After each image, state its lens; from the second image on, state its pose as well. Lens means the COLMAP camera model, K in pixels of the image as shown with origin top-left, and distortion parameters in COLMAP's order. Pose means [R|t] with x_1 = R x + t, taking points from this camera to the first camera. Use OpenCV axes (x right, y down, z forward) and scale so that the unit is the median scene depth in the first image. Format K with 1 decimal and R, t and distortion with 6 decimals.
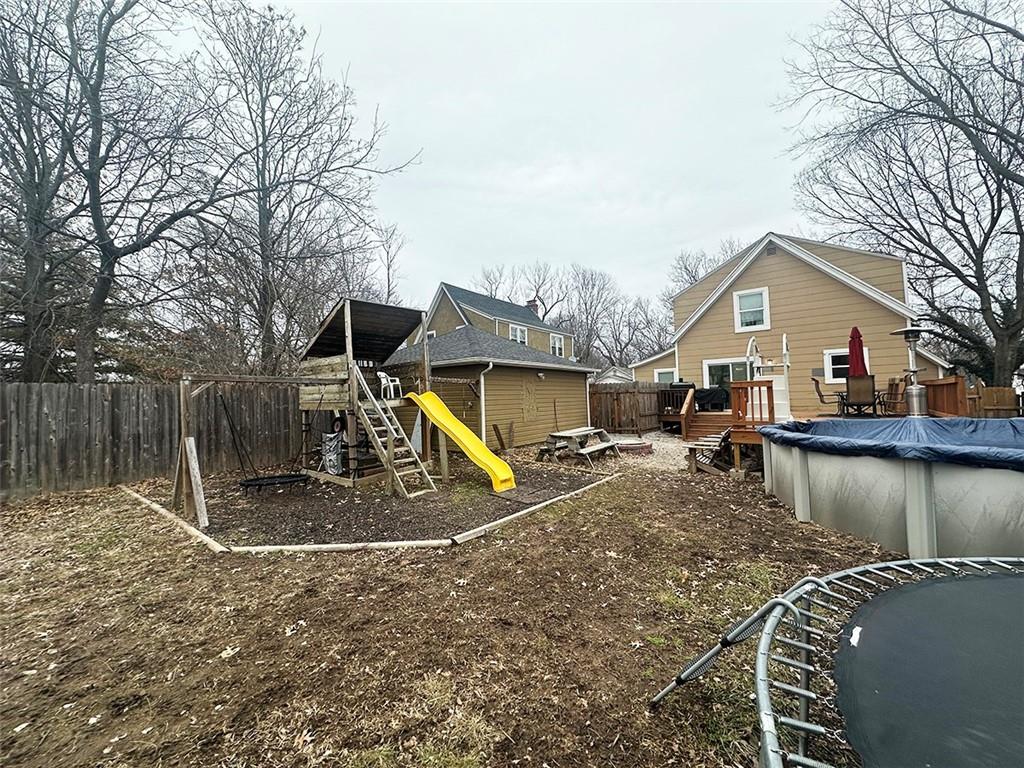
lens RADIAL K [[407.4, 0, 512.6], [0, 407.4, 382.4], [0, 0, 1]] dist [-0.001520, 0.000070]
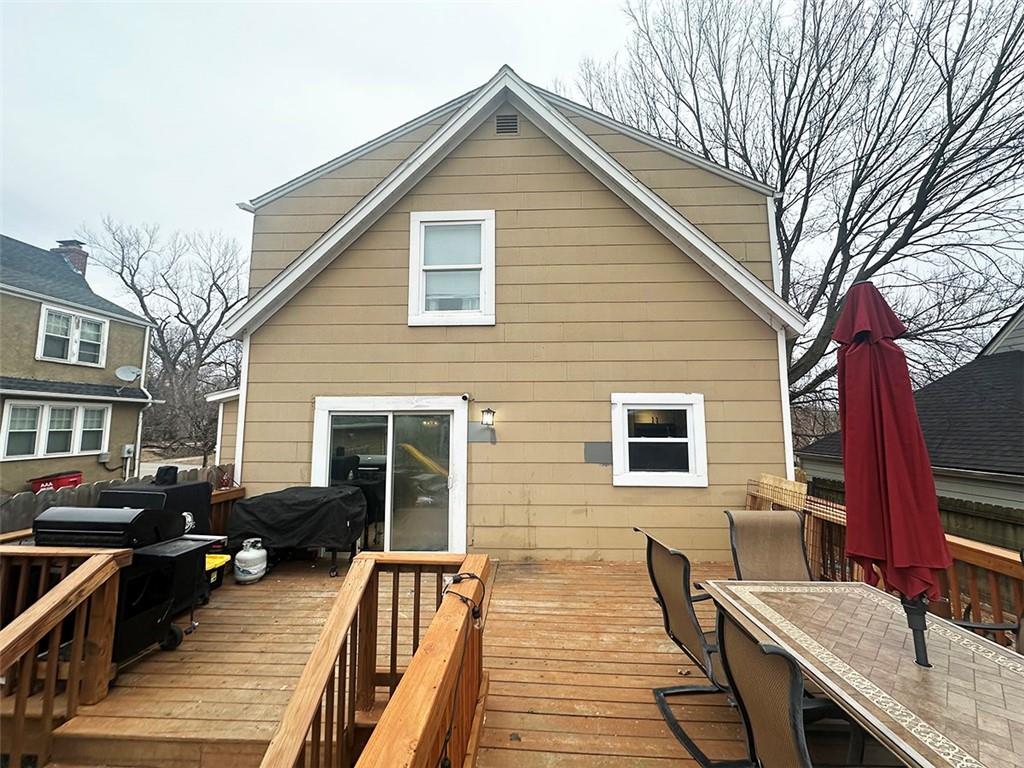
lens RADIAL K [[407.4, 0, 512.6], [0, 407.4, 382.4], [0, 0, 1]] dist [-0.001520, 0.000070]
pose [[0.825611, 0.087383, 0.557431, 0.700536], [-0.047097, 0.995160, -0.086246, -0.076438], [-0.562270, 0.044952, 0.825731, 1.083376]]
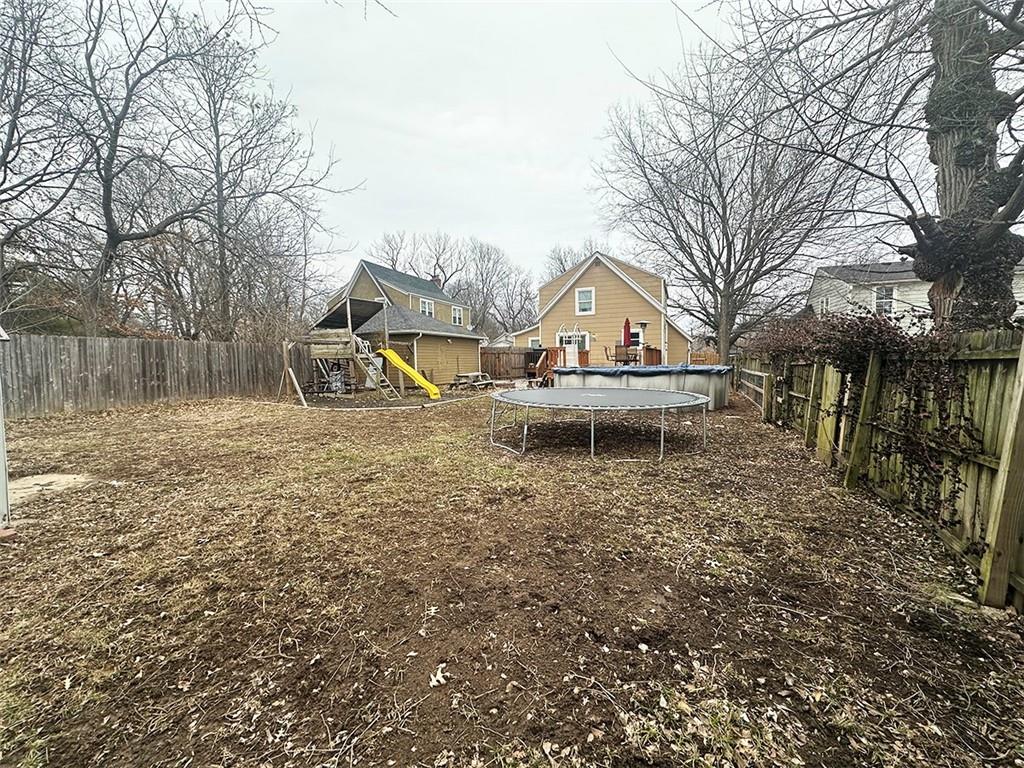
lens RADIAL K [[407.4, 0, 512.6], [0, 407.4, 382.4], [0, 0, 1]] dist [-0.001520, 0.000070]
pose [[0.968388, -0.001469, 0.249443, -0.105012], [-0.021000, 0.995953, 0.087390, -0.000502], [-0.248562, -0.089865, 0.964438, -0.717765]]
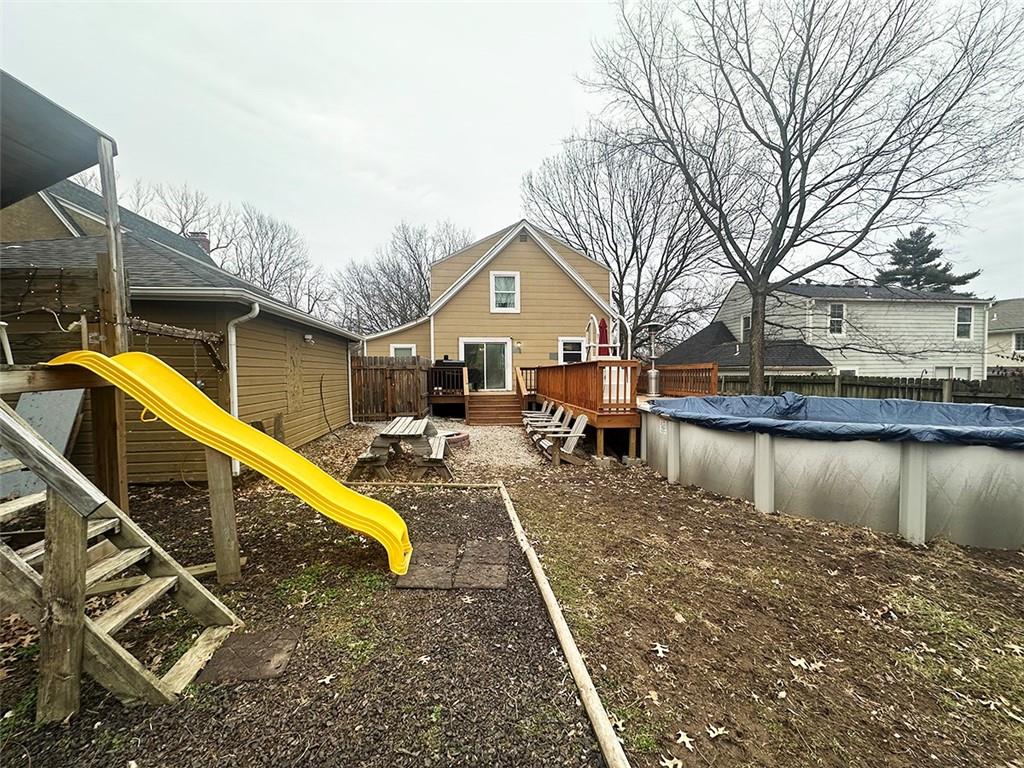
lens RADIAL K [[407.4, 0, 512.6], [0, 407.4, 382.4], [0, 0, 1]] dist [-0.001520, 0.000070]
pose [[0.713328, 0.005129, 0.700811, -0.182112], [-0.042081, 0.998482, 0.035525, 0.018649], [-0.699566, -0.054832, 0.712462, 0.394811]]
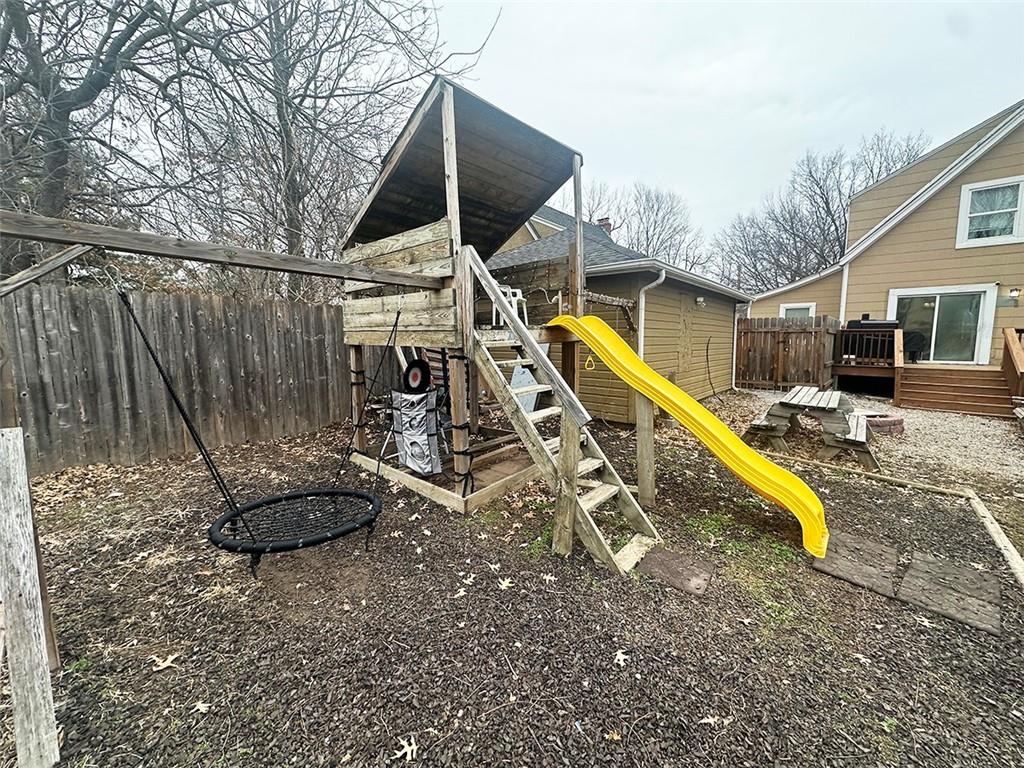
lens RADIAL K [[407.4, 0, 512.6], [0, 407.4, 382.4], [0, 0, 1]] dist [-0.001520, 0.000070]
pose [[0.996835, 0.036085, -0.070839, -0.216237], [-0.025100, 0.988329, 0.150252, 0.025410], [0.075434, -0.147998, 0.986107, 0.395386]]
